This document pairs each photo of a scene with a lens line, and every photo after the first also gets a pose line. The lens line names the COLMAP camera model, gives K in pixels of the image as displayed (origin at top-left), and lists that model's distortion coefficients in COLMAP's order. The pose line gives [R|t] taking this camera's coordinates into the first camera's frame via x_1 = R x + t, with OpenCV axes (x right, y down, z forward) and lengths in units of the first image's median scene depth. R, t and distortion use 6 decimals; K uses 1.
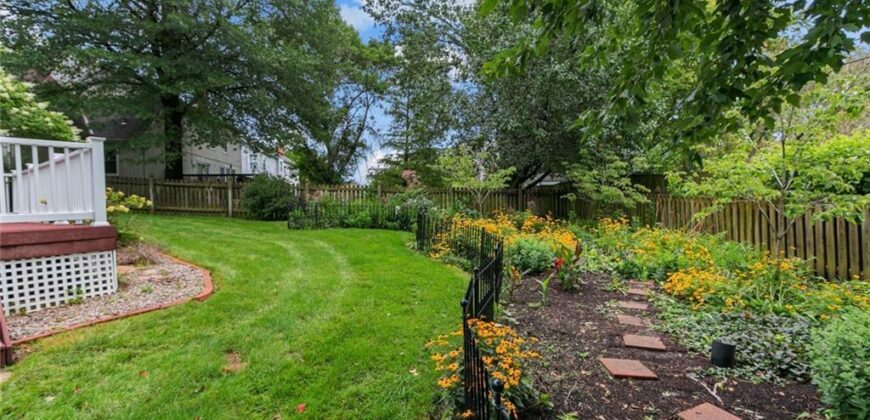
lens RADIAL K [[395.4, 0, 433.9], [0, 395.4, 213.9], [0, 0, 1]] dist [0.005556, -0.001618]
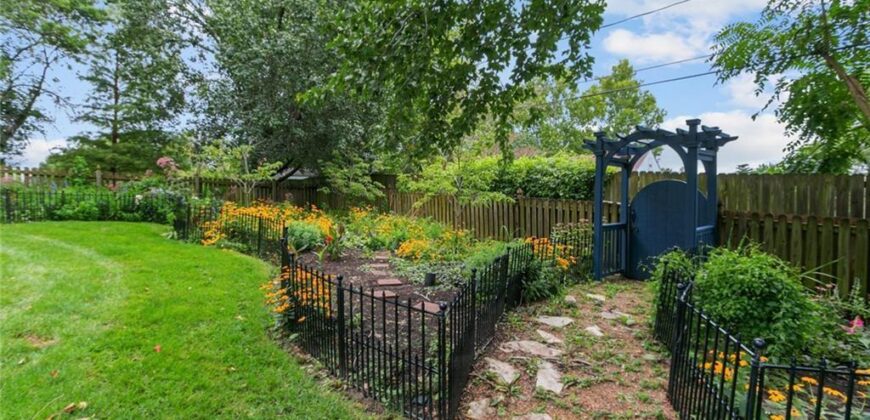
lens RADIAL K [[395.4, 0, 428.5], [0, 395.4, 214.3], [0, 0, 1]] dist [0.005556, -0.001618]
pose [[0.809502, -0.008363, 0.587058, -0.103554], [0.000538, 0.999909, 0.013503, 0.013861], [-0.587117, -0.010615, 0.809432, -0.139736]]
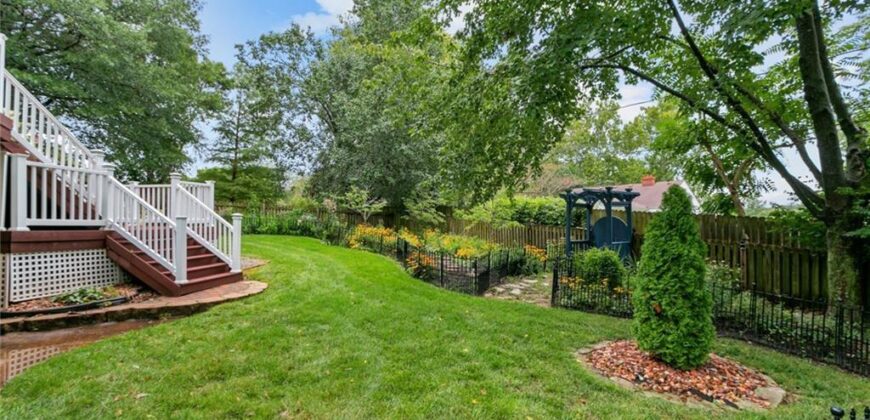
lens RADIAL K [[395.4, 0, 427.8], [0, 395.4, 216.3], [0, 0, 1]] dist [0.005556, -0.001618]
pose [[0.876105, 0.032248, 0.481040, -0.454650], [-0.015007, 0.999101, -0.039646, 0.021674], [-0.481886, 0.027515, 0.875802, -0.642538]]
